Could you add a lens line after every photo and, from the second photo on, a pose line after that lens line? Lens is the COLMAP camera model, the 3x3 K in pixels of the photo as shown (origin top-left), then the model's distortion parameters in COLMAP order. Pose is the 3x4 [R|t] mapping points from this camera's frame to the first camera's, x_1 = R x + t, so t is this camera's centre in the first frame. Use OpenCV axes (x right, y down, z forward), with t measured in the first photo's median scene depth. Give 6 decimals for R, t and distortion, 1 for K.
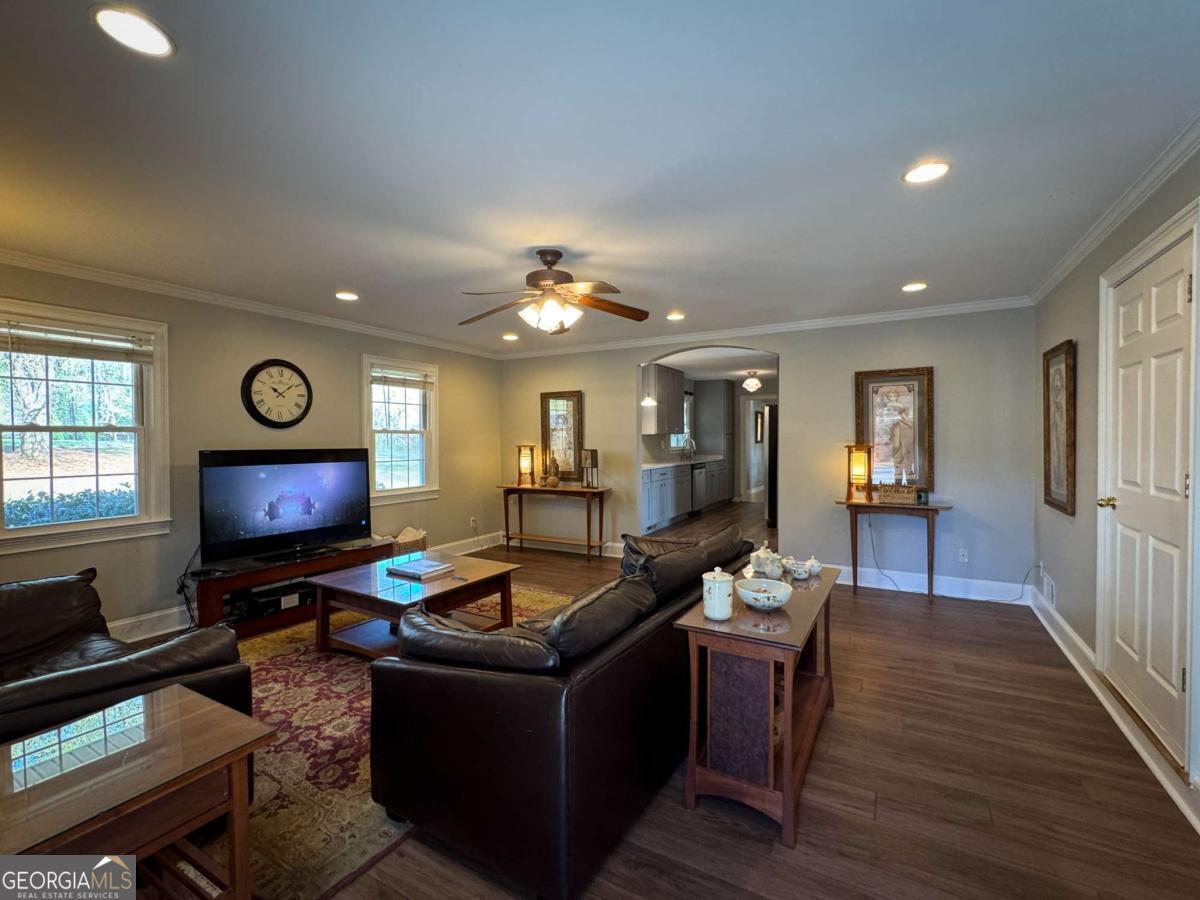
lens RADIAL K [[529.2, 0, 600.0], [0, 529.2, 450.0], [0, 0, 1]] dist [0.000391, 0.000101]
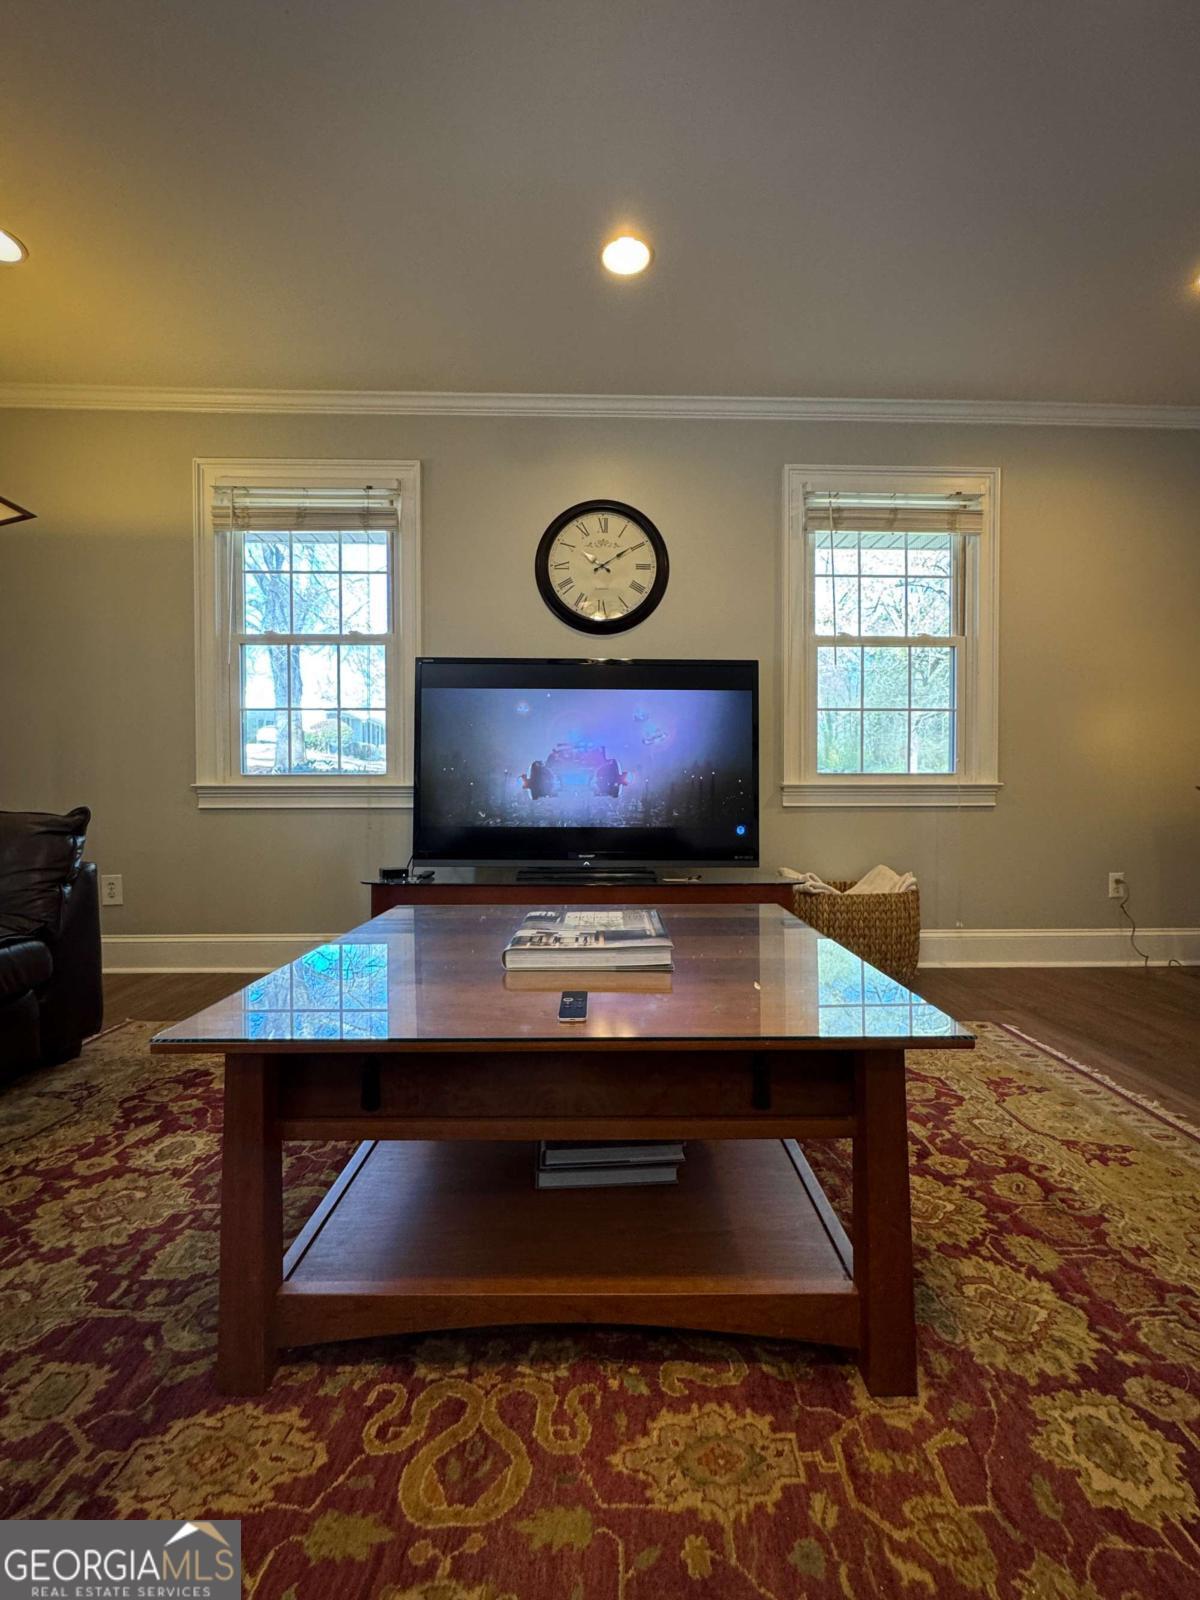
lens RADIAL K [[705.7, 0, 602.7], [0, 705.7, 797.2], [0, 0, 1]] dist [0.000391, 0.000101]
pose [[0.518704, 0.009615, -0.854900, -0.013170], [-0.019389, 0.999812, -0.000519, 0.123285], [0.854734, 0.016845, 0.518793, 0.663806]]
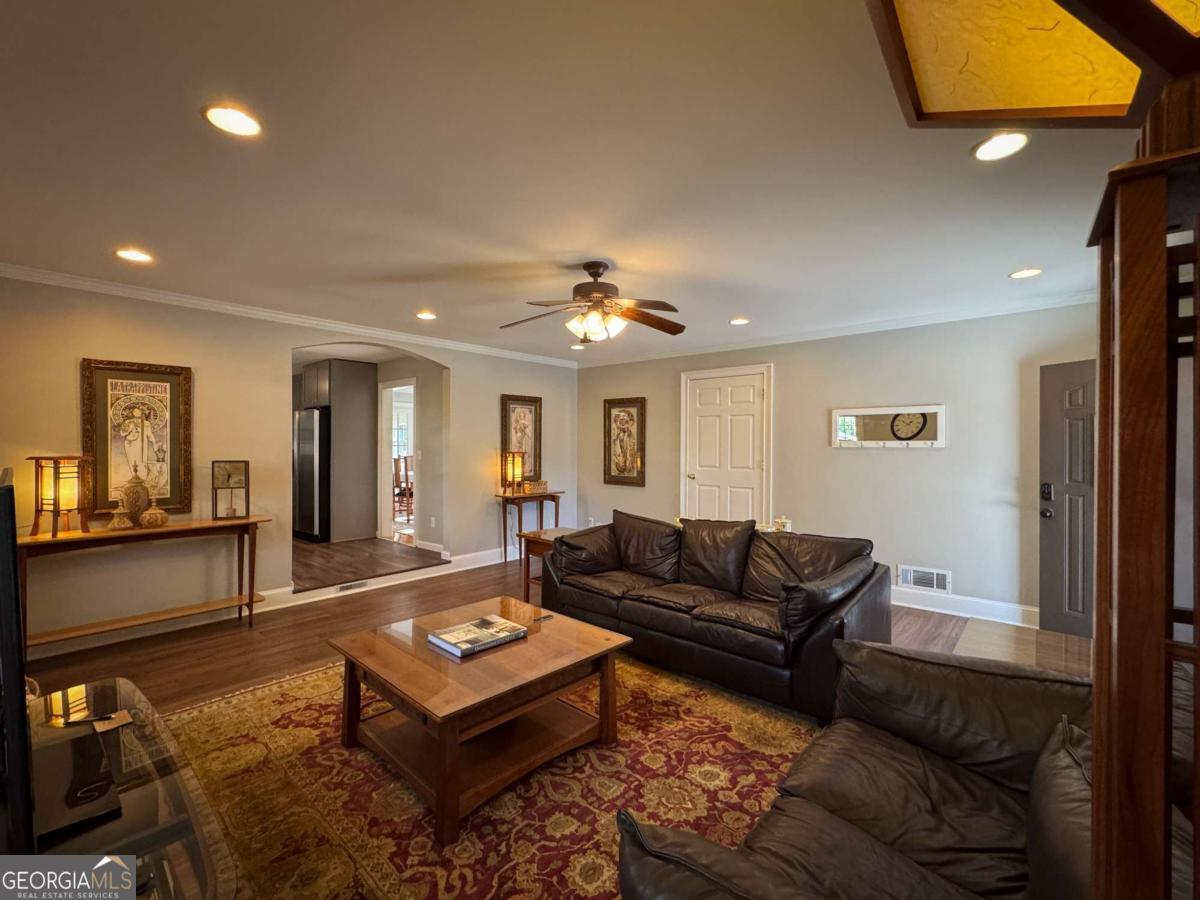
lens RADIAL K [[529.2, 0, 600.0], [0, 529.2, 450.0], [0, 0, 1]] dist [0.000391, 0.000101]
pose [[0.198728, -0.001711, 0.980053, -0.799108], [0.017547, 0.999844, -0.001813, -0.006967], [-0.979898, 0.017557, 0.198727, 0.578477]]
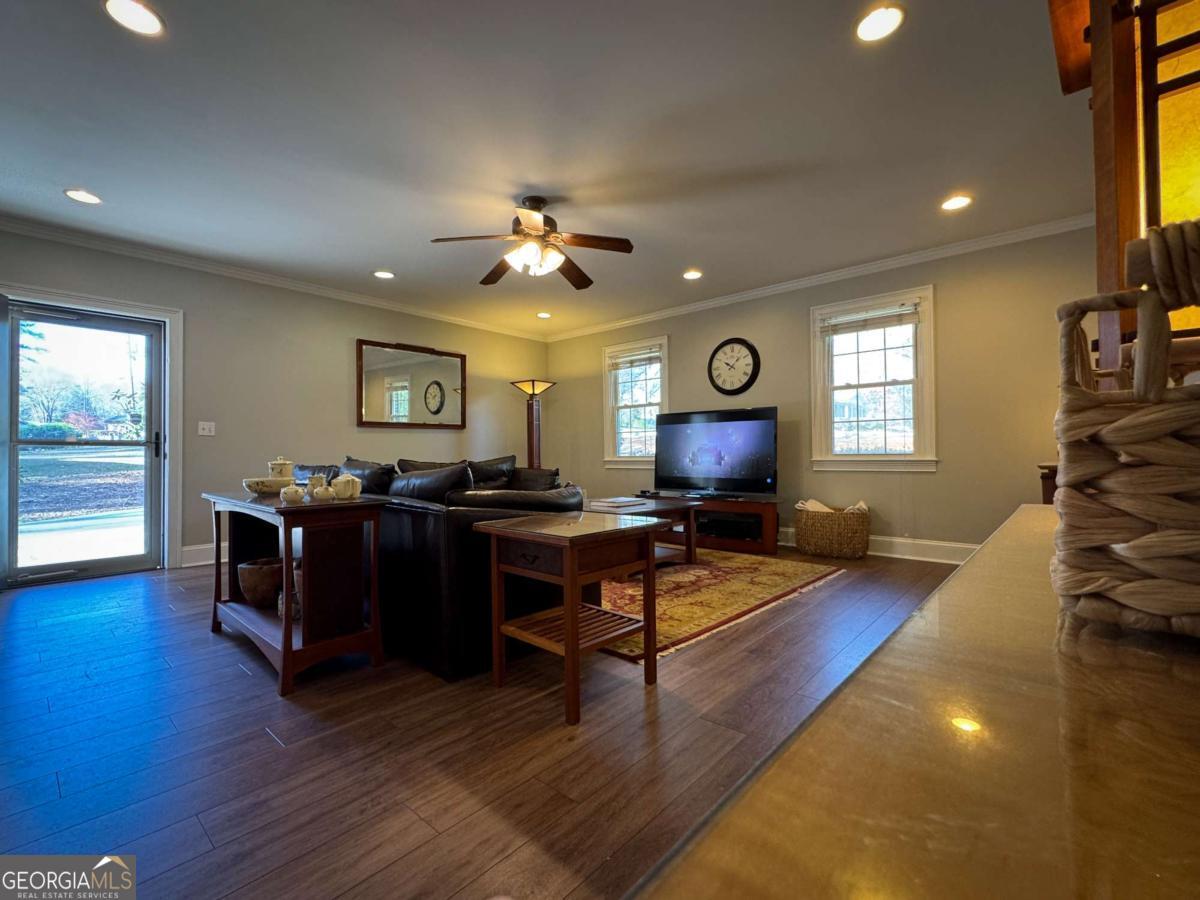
lens RADIAL K [[529.2, 0, 600.0], [0, 529.2, 450.0], [0, 0, 1]] dist [0.000391, 0.000101]
pose [[-0.211288, -0.001132, -0.977423, 0.661397], [-0.009895, 0.999951, 0.000981, 0.089207], [0.977374, 0.009879, -0.211289, 0.988074]]
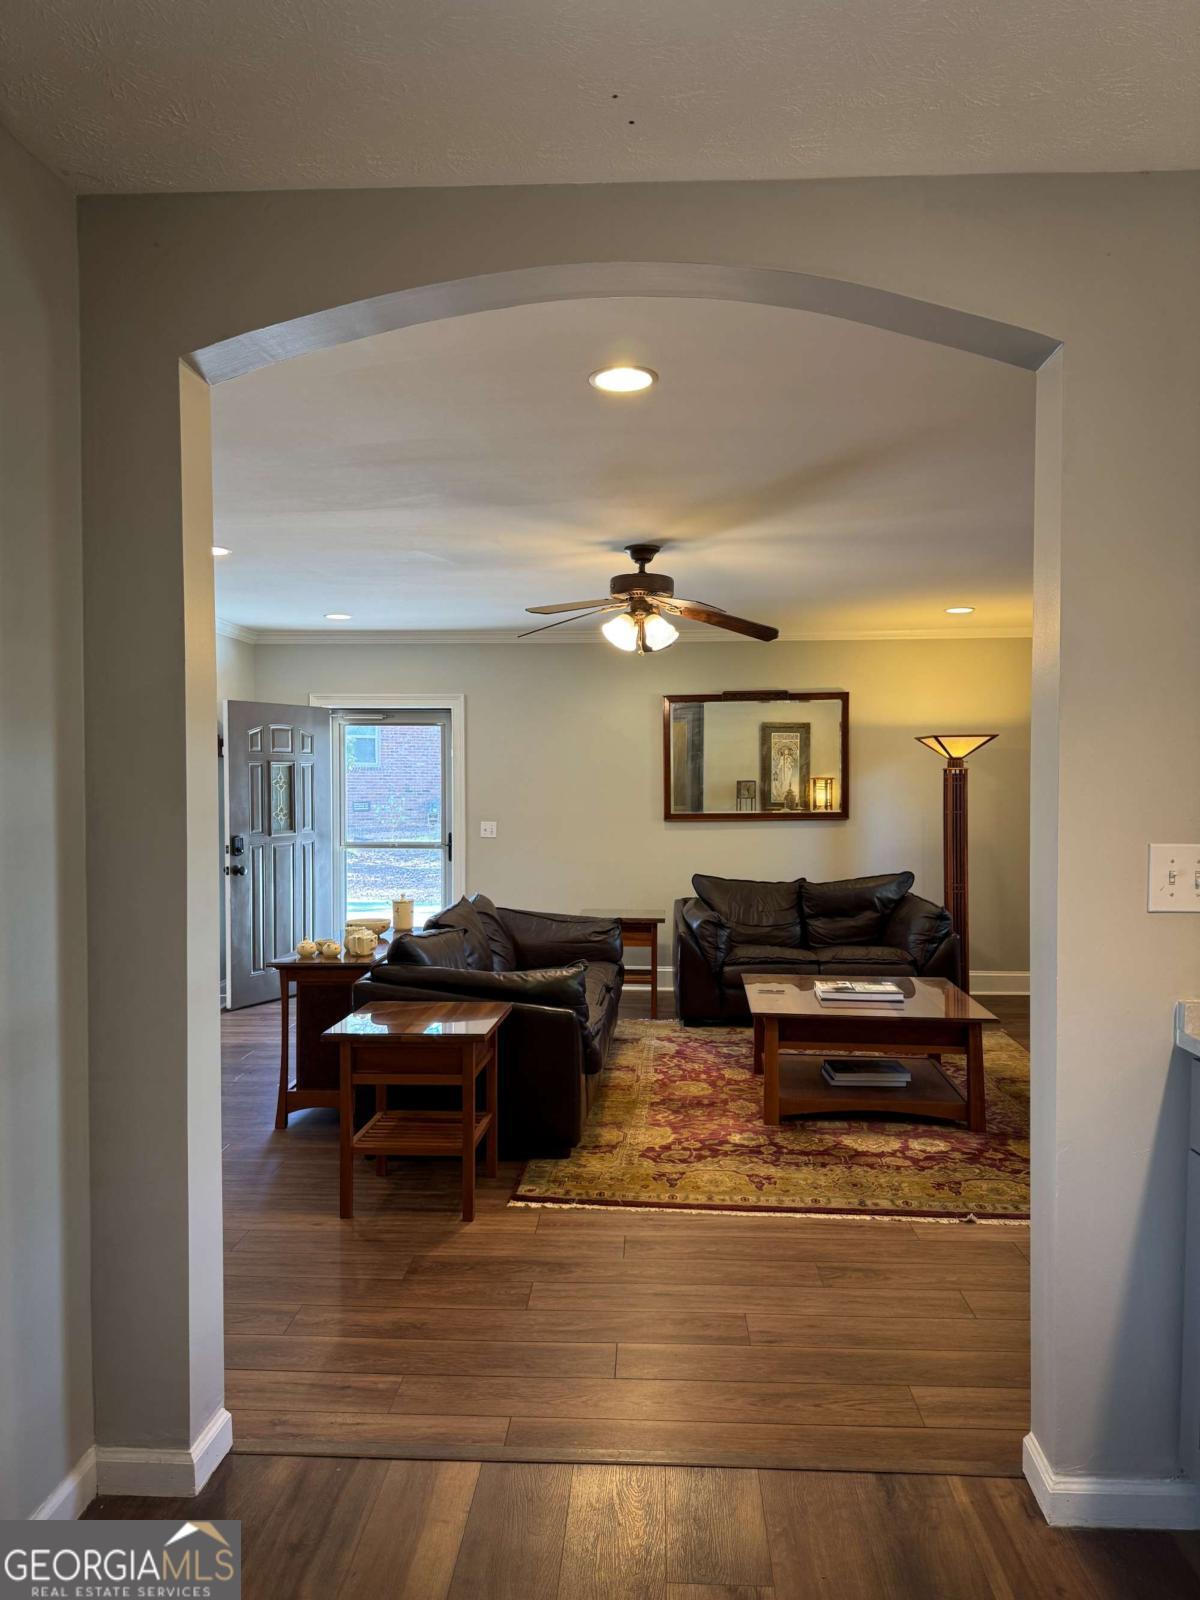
lens RADIAL K [[1119.3, 0, 600.0], [0, 1119.3, 800.0], [0, 0, 1]] dist [0.092324, 0.000240]
pose [[-0.894379, 0.012240, -0.447142, 0.483049], [-0.003284, 0.999419, 0.033926, -0.052805], [0.447297, 0.031811, -0.893820, 1.740881]]
